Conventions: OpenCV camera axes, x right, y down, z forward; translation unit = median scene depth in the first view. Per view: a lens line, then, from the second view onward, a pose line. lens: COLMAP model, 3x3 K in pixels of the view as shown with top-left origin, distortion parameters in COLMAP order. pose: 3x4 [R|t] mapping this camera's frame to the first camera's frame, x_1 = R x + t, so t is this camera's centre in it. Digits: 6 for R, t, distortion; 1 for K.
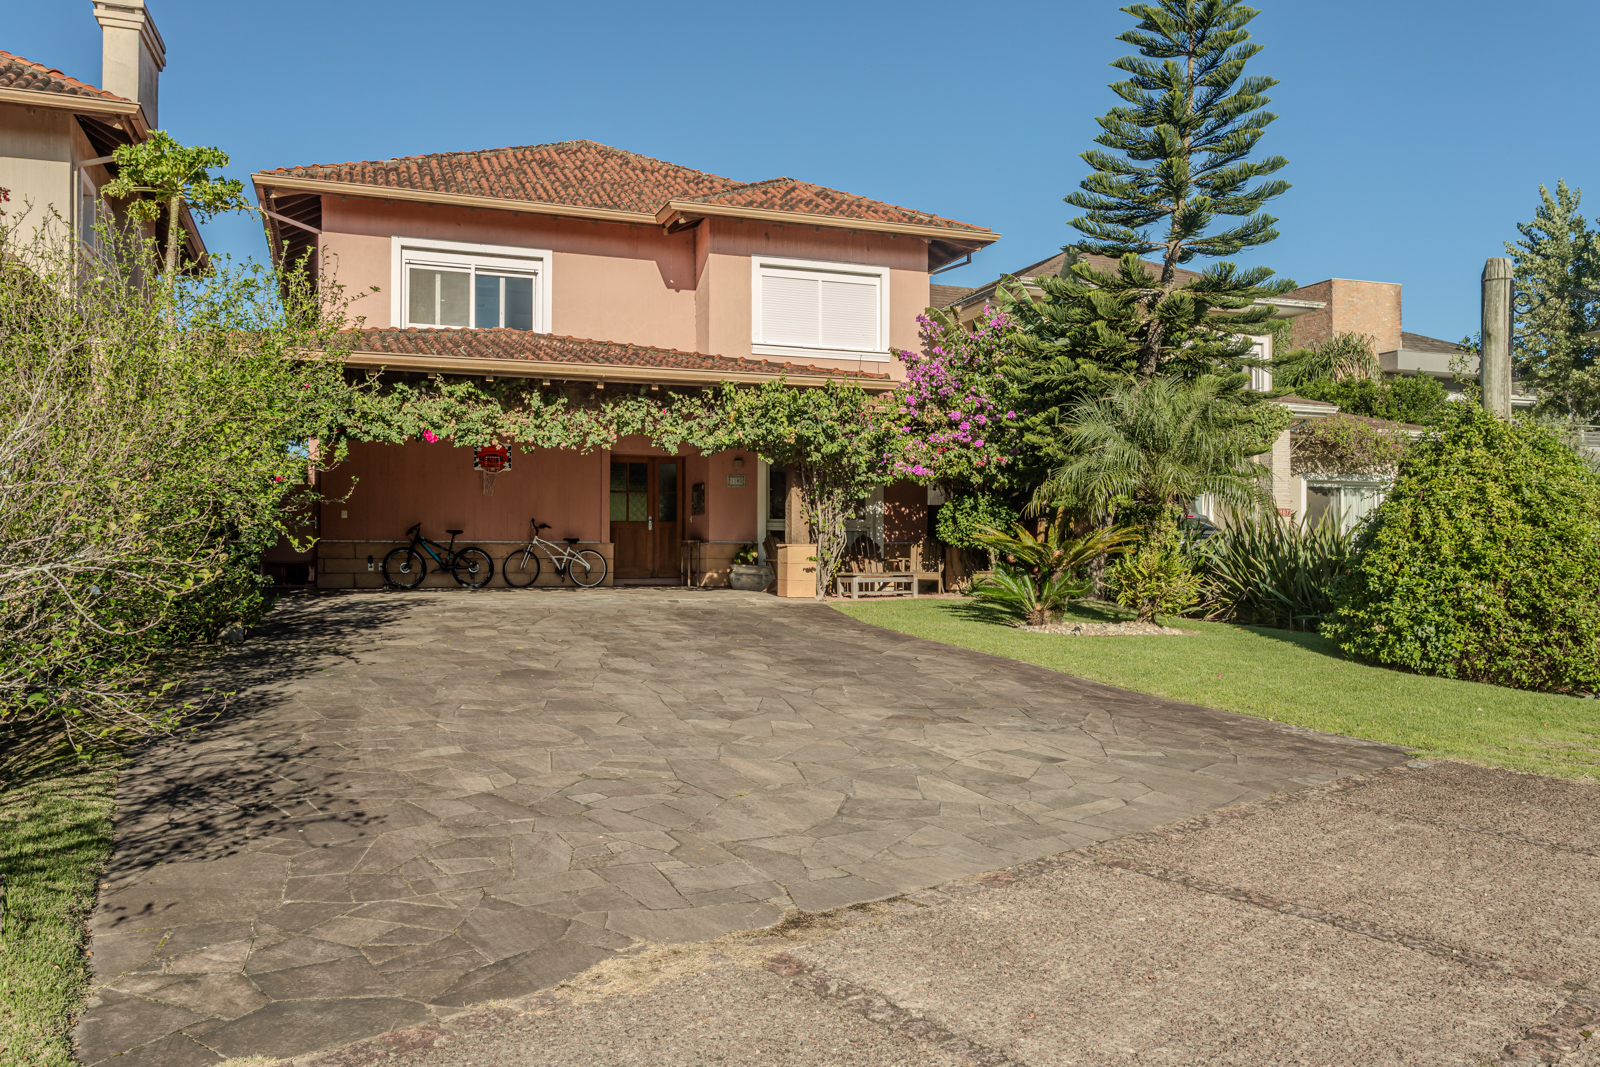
lens RADIAL K [[1217.9, 0, 798.1], [0, 1217.9, 531.7], [0, 0, 1]] dist [0.001962, 0.005140]
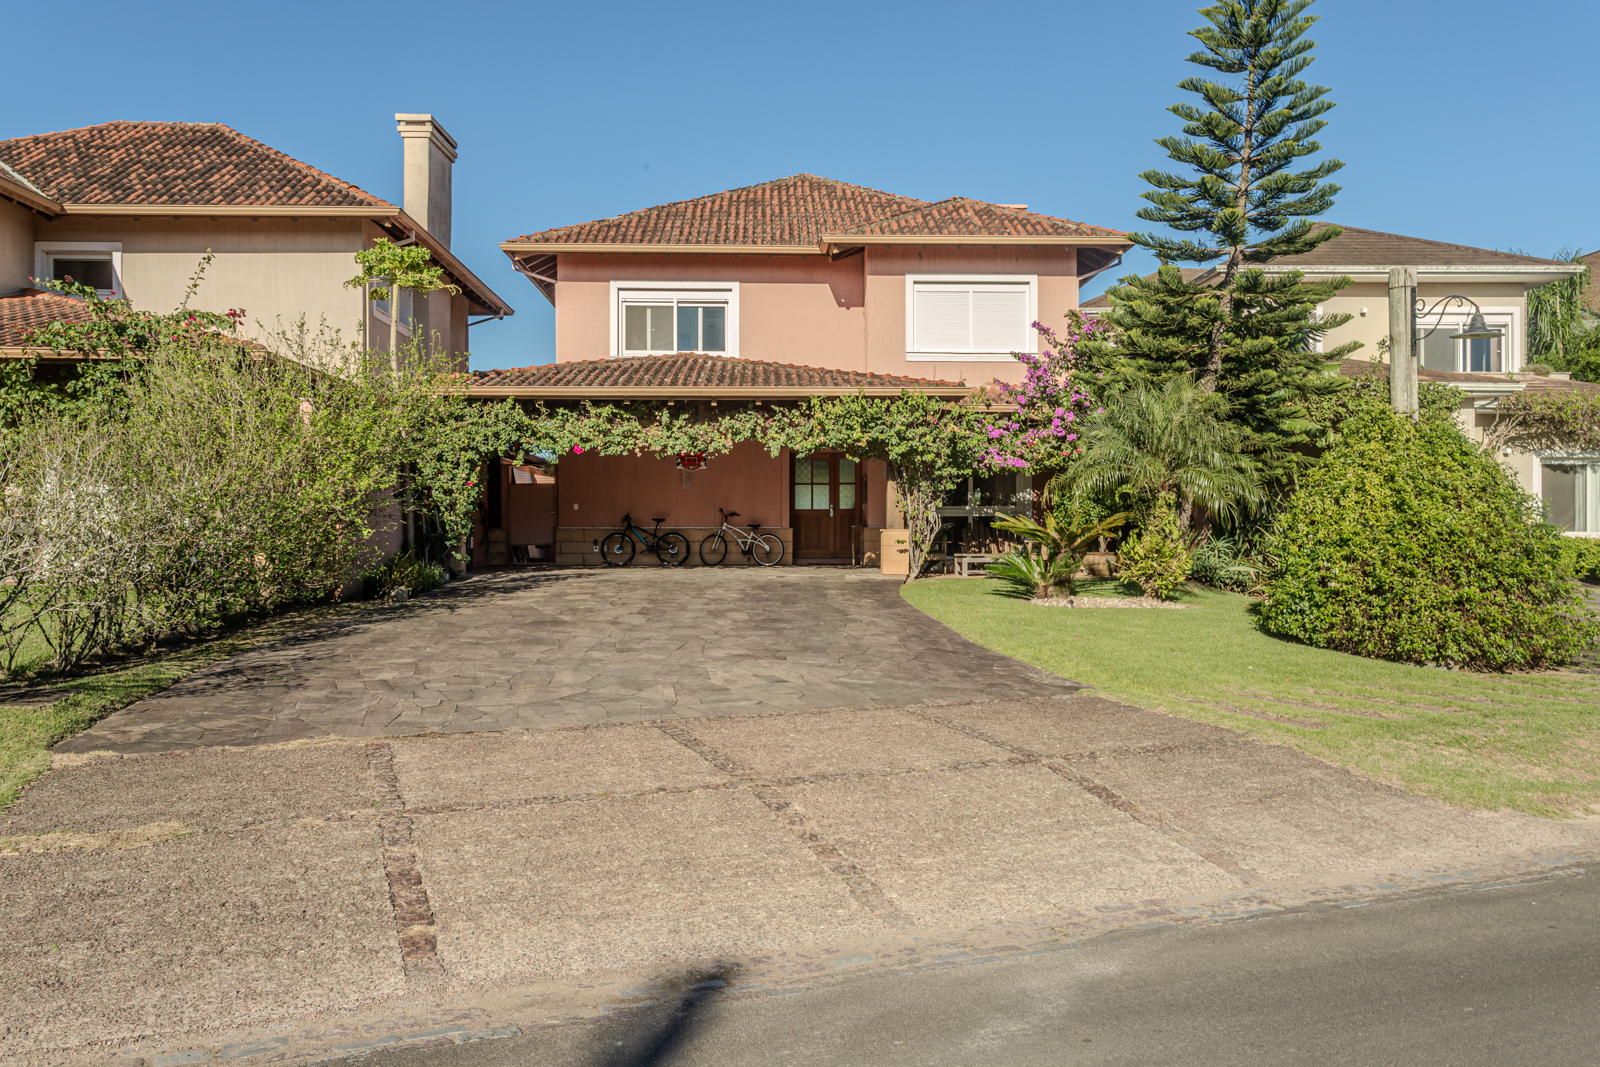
lens RADIAL K [[1217.9, 0, 796.8], [0, 1217.9, 529.9], [0, 0, 1]] dist [0.001962, 0.005140]
pose [[0.951796, -0.004085, -0.306703, 0.235050], [0.008285, 0.999889, 0.012393, -0.003819], [0.306618, -0.014337, 0.951725, -0.127918]]
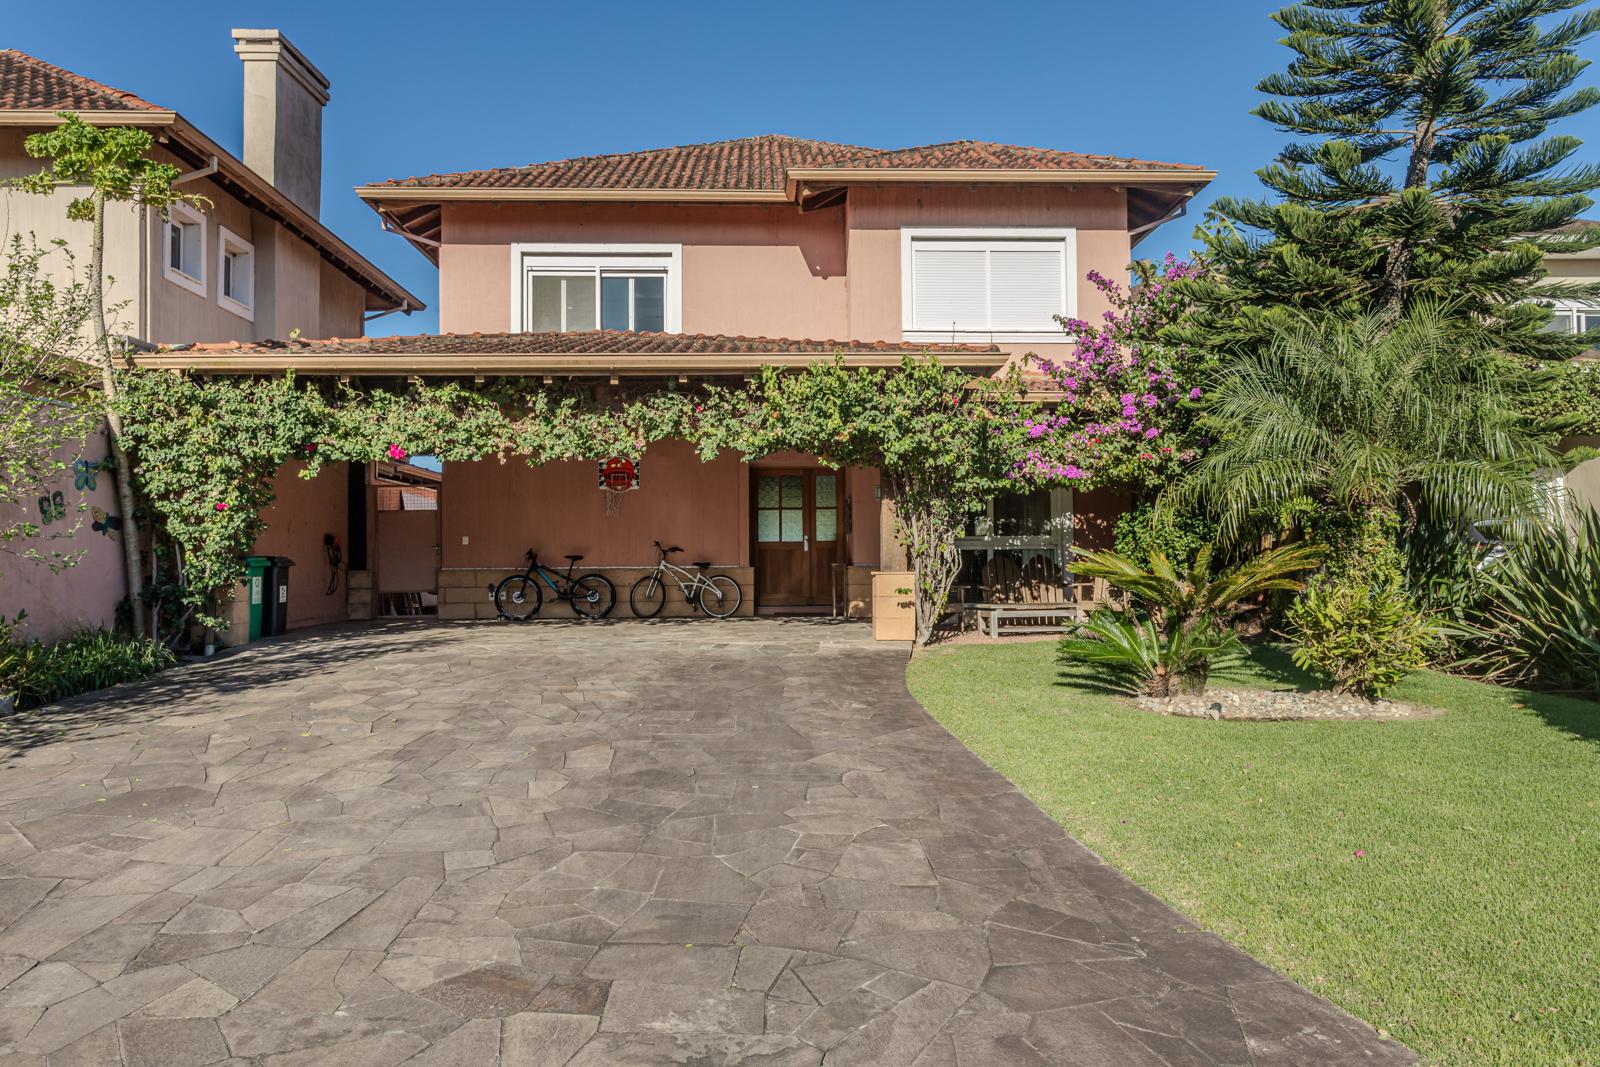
lens RADIAL K [[1128.4, 0, 792.8], [0, 1128.4, 531.3], [0, 0, 1]] dist [-0.001746, 0.004548]
pose [[0.952770, -0.018823, -0.303110, 0.138222], [0.015690, 0.999795, -0.012768, -0.006295], [0.303289, 0.007409, 0.952870, 0.250660]]
